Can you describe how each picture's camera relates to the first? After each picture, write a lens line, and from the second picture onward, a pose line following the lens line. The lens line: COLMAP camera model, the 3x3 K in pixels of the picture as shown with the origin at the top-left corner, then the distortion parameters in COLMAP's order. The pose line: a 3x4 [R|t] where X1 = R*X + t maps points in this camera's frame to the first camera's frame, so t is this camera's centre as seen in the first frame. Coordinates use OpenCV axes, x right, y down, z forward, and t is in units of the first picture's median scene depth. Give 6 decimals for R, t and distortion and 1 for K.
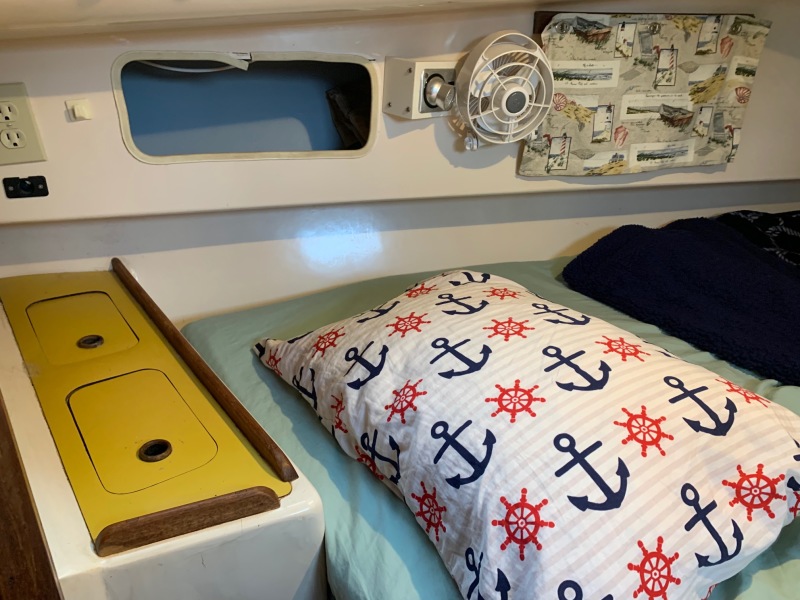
lens RADIAL K [[627.1, 0, 405.4], [0, 627.1, 304.1], [0, 0, 1]] dist [-0.009211, 0.043991]
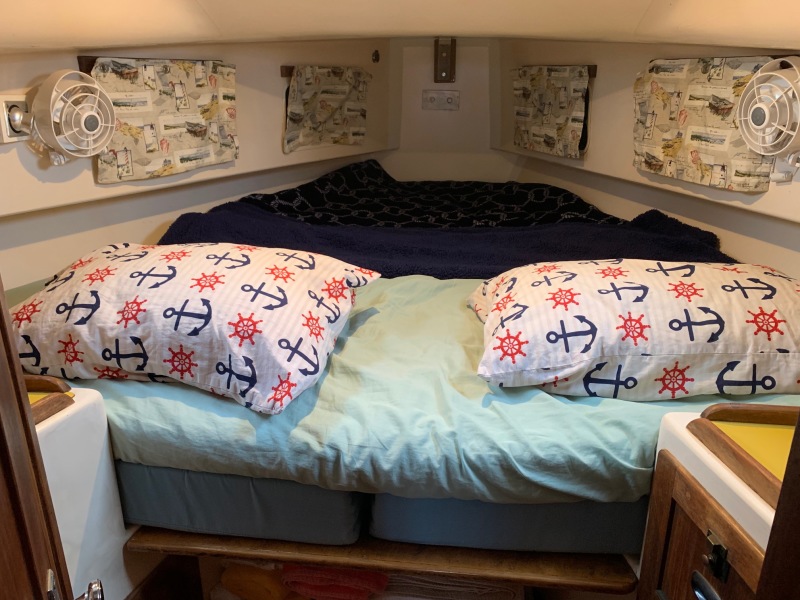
lens RADIAL K [[627.1, 0, 405.4], [0, 627.1, 304.1], [0, 0, 1]] dist [-0.009211, 0.043991]
pose [[0.686306, -0.264374, 0.677563, -0.343952], [0.310742, 0.948874, 0.055484, 0.159143], [-0.657590, 0.172468, 0.733369, -0.313290]]
